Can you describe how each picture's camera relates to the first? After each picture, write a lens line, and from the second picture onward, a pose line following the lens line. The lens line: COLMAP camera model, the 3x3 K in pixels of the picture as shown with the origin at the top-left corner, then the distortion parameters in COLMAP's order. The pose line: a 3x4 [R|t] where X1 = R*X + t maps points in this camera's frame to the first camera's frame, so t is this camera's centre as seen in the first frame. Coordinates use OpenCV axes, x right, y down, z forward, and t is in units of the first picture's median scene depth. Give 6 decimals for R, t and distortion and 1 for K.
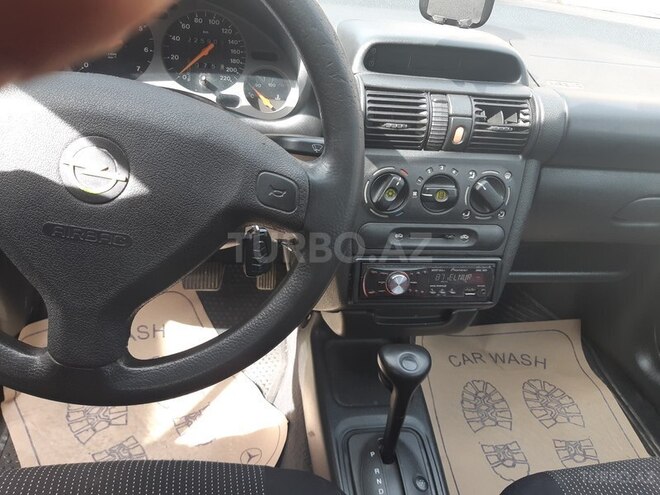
lens RADIAL K [[527.4, 0, 324.4], [0, 527.4, 247.7], [0, 0, 1]] dist [0.010833, -0.038094]
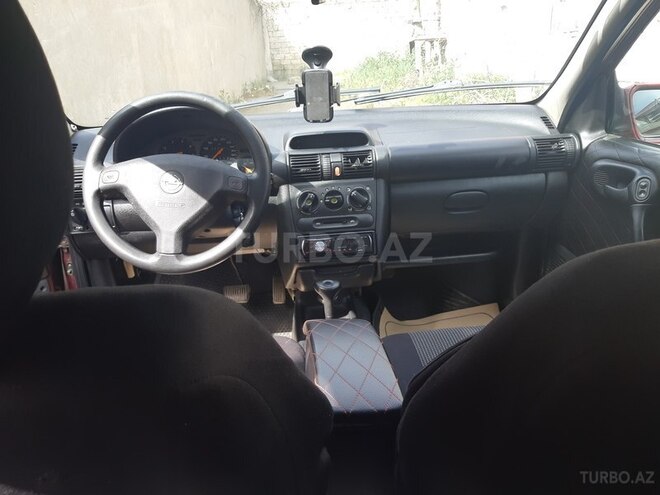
lens RADIAL K [[527.4, 0, 333.1], [0, 527.4, 247.8], [0, 0, 1]] dist [0.010833, -0.038094]
pose [[0.986310, -0.127217, -0.104921, 0.411395], [0.097473, 0.962983, -0.251321, 0.596083], [0.133010, 0.237653, 0.962200, -0.934227]]
